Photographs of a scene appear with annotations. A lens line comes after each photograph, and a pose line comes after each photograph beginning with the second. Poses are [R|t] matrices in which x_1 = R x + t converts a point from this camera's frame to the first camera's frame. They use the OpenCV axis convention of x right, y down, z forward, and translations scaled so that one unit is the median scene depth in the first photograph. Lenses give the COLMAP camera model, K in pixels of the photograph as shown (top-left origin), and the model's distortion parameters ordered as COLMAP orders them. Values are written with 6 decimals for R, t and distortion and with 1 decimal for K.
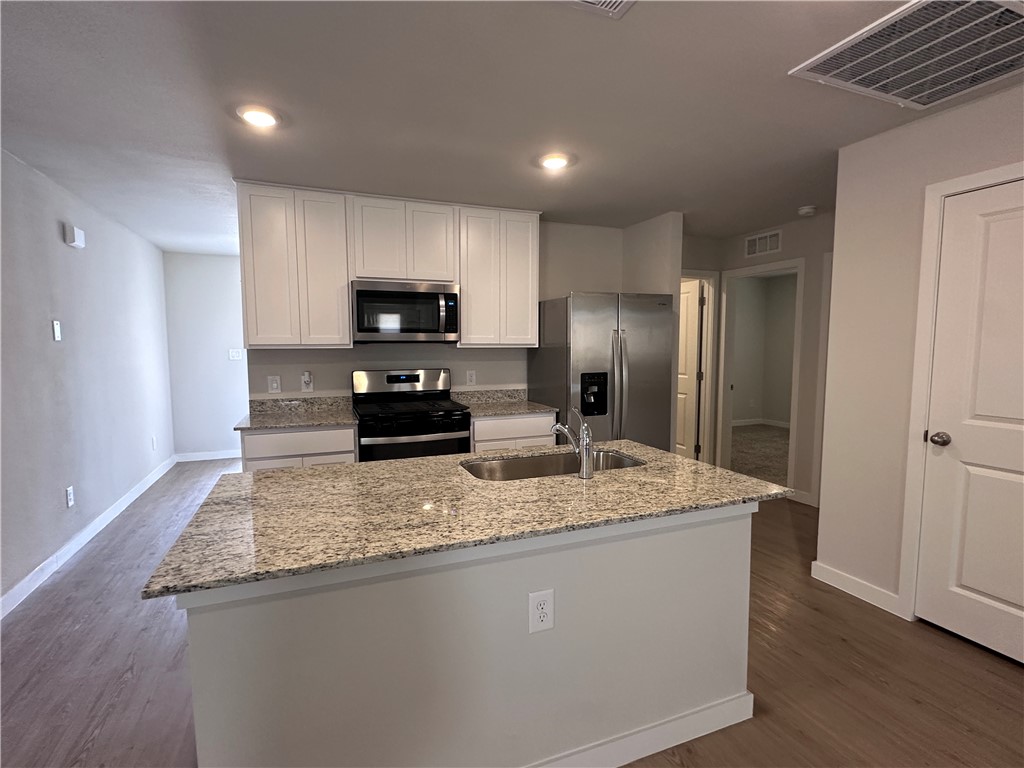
lens RADIAL K [[488.9, 0, 510.7], [0, 488.9, 389.9], [0, 0, 1]] dist [-0.000561, -0.000208]
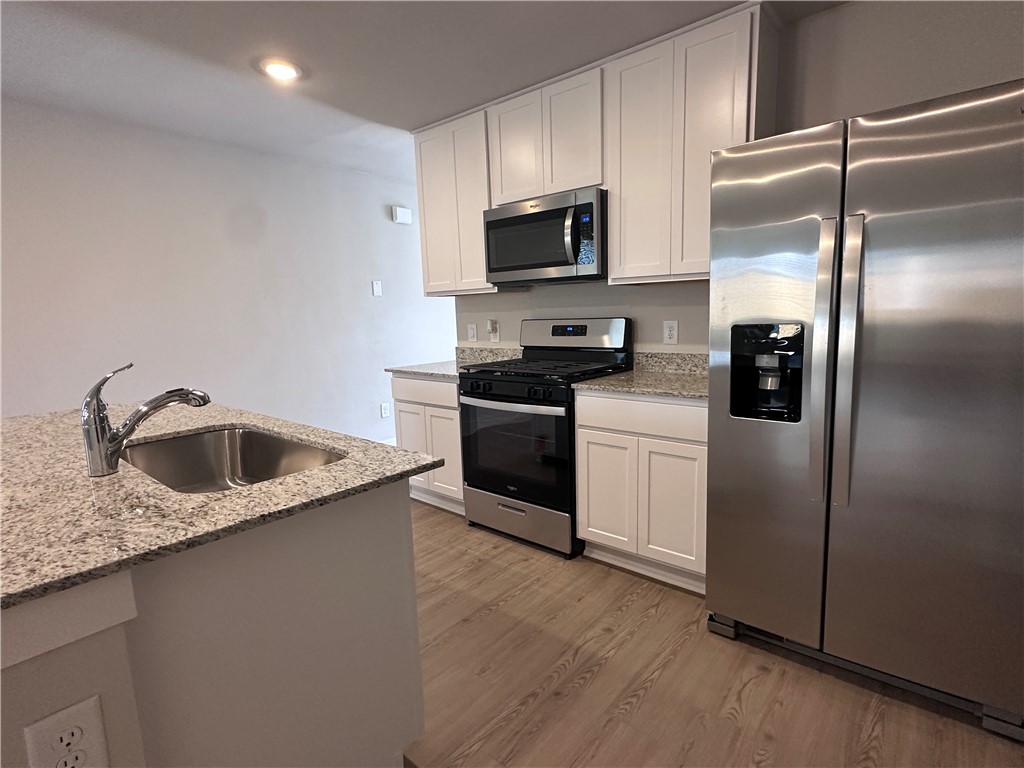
lens RADIAL K [[519.9, 0, 510.8], [0, 519.9, 377.7], [0, 0, 1]] dist [-0.013704, 0.003980]
pose [[0.488330, 0.101713, -0.866711, 0.479515], [-0.054487, 0.994800, 0.086045, -0.015286], [0.870956, 0.005206, 0.491333, 0.556811]]
